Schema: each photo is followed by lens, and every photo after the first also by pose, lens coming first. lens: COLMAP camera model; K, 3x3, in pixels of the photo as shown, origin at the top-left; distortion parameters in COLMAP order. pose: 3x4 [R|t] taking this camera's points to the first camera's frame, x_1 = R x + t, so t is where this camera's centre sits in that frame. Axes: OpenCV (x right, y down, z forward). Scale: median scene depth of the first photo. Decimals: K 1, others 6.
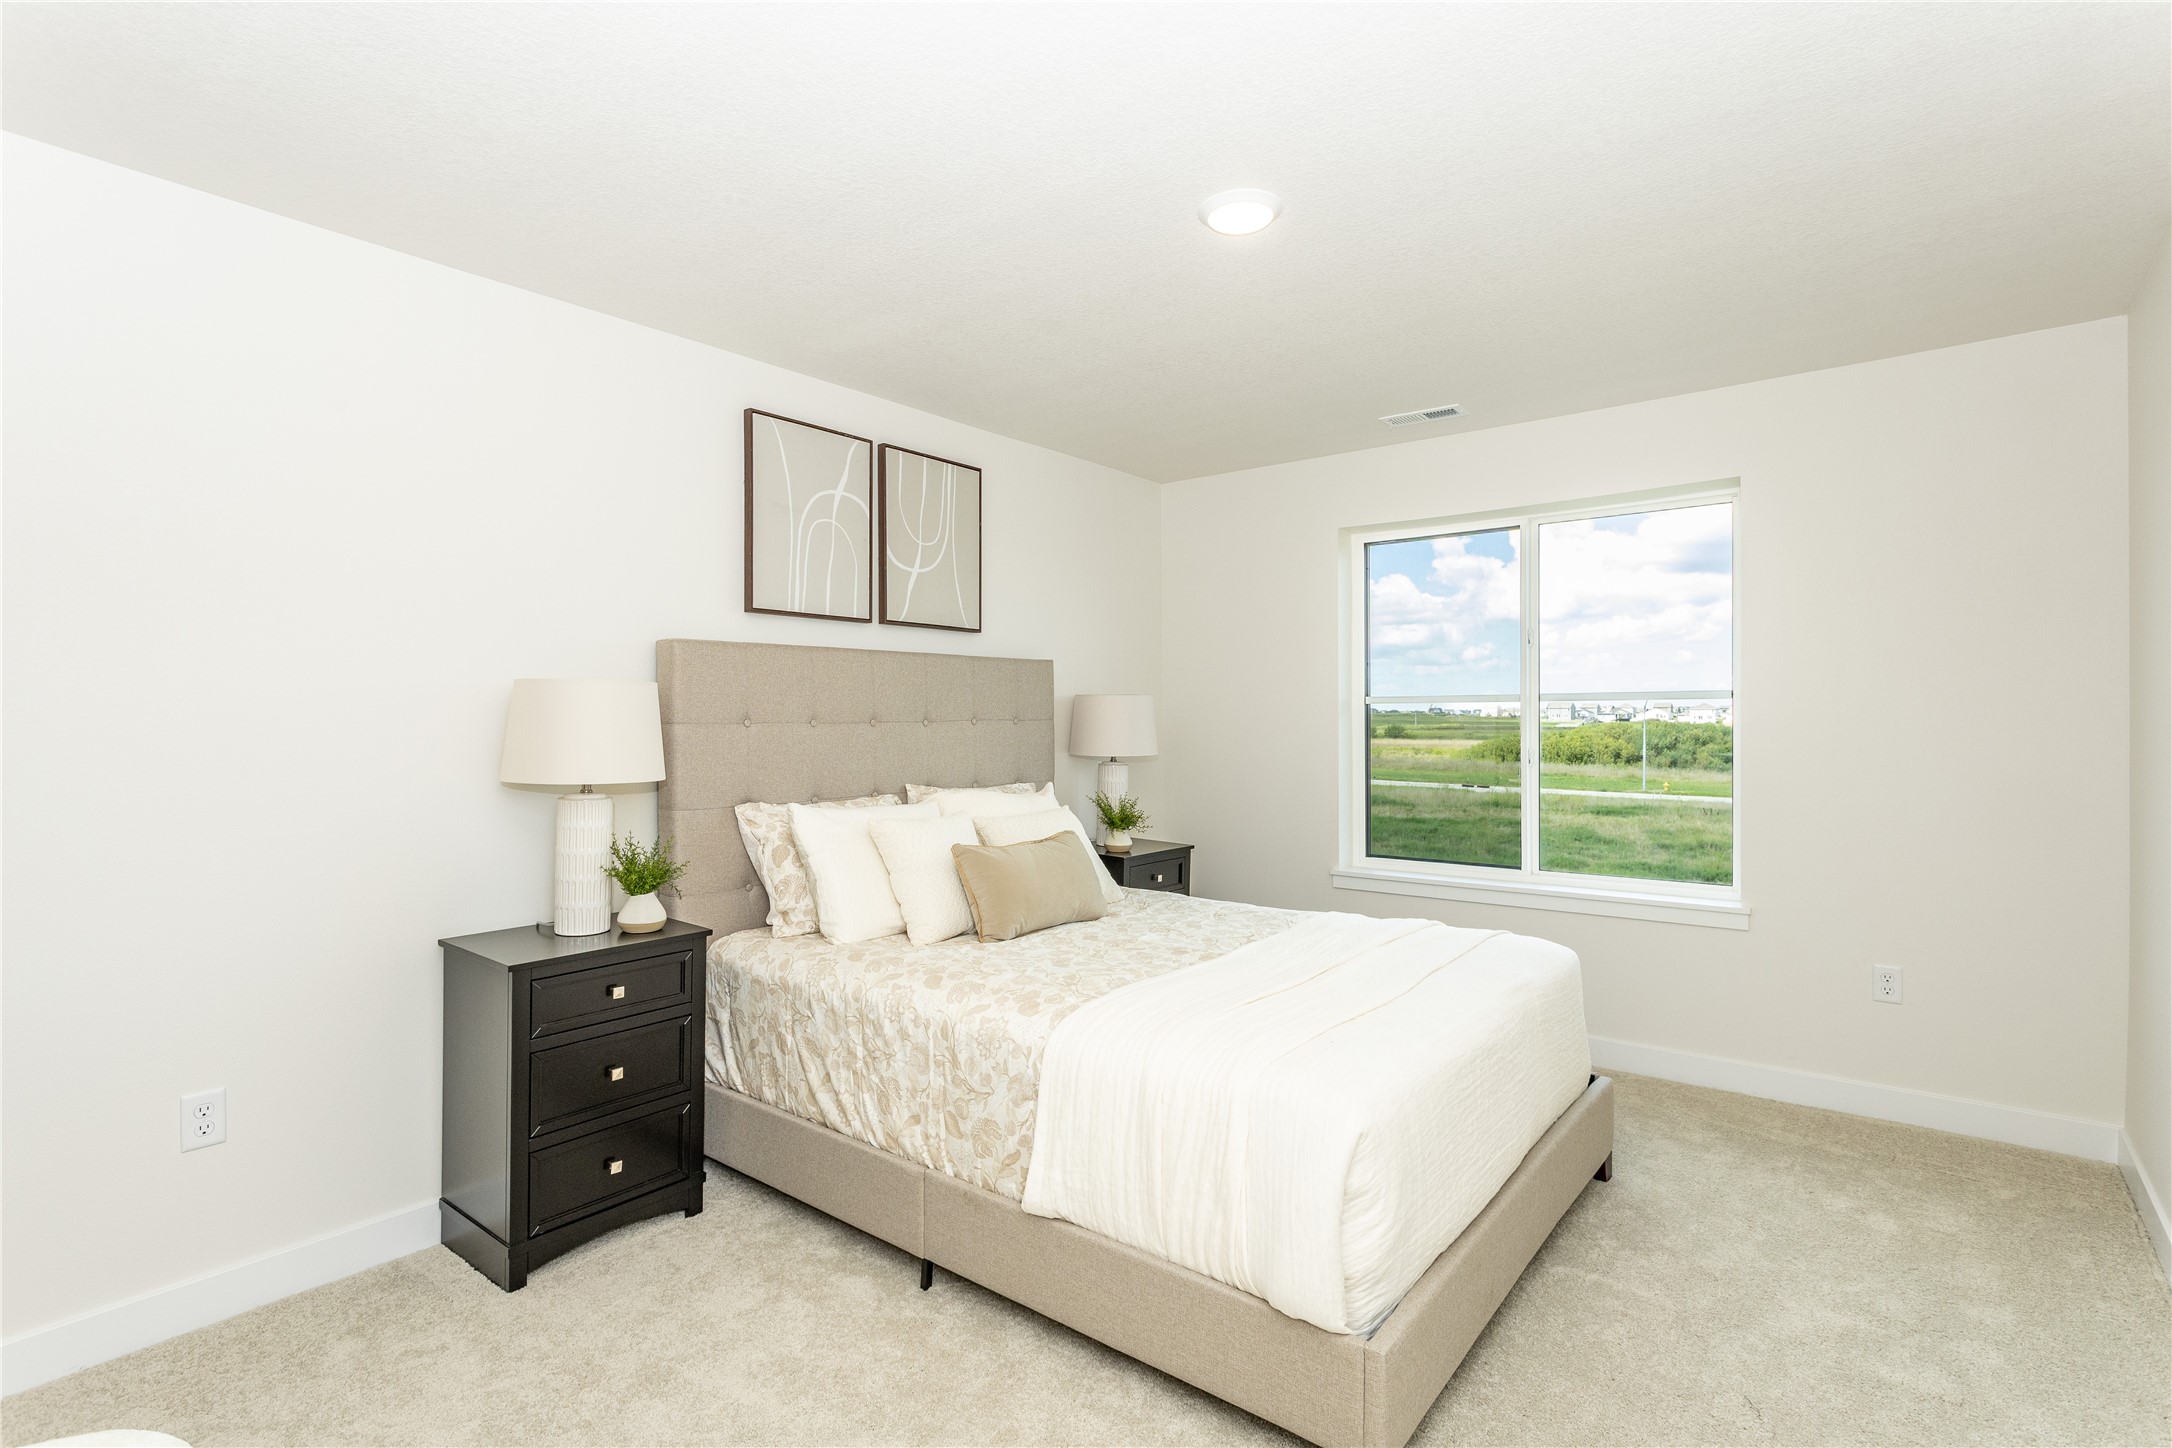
lens RADIAL K [[1046.9, 0, 1122.2], [0, 1046.9, 704.7], [0, 0, 1]] dist [-0.000266, -0.000183]
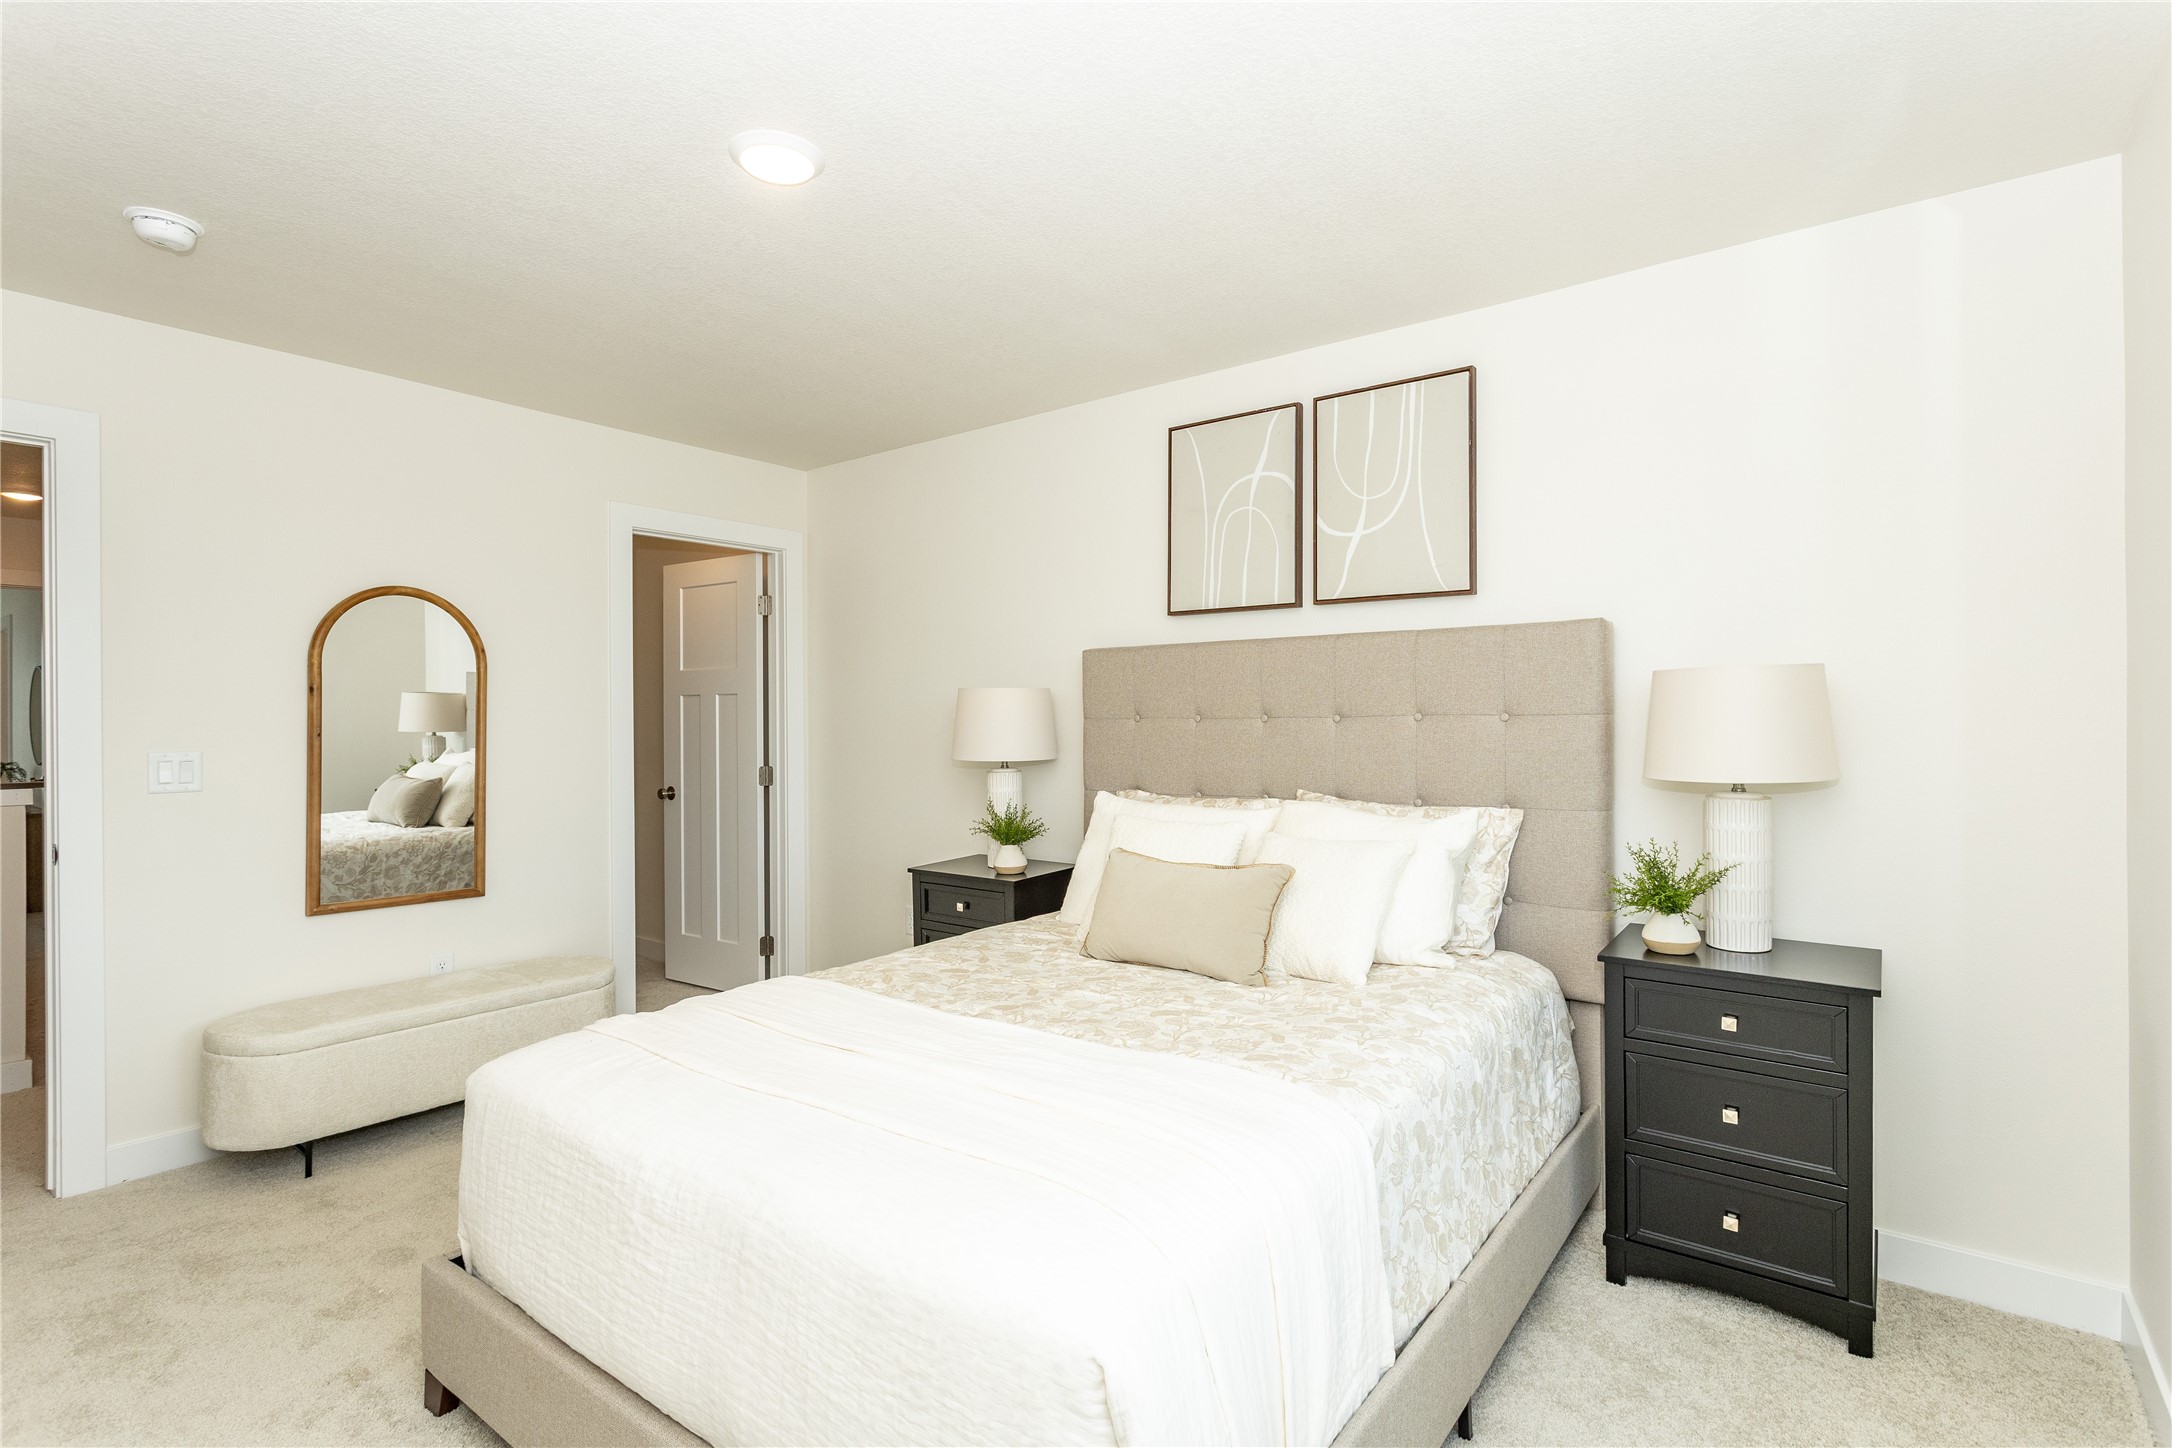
lens RADIAL K [[1038.6, 0, 1082.6], [0, 1038.6, 720.0], [0, 0, 1]] dist [-0.000718, 0.000515]
pose [[0.008680, 0.009413, -0.999918, 0.648421], [0.019469, 0.999765, 0.009580, 0.007476], [0.999773, -0.019551, 0.008494, 0.801002]]
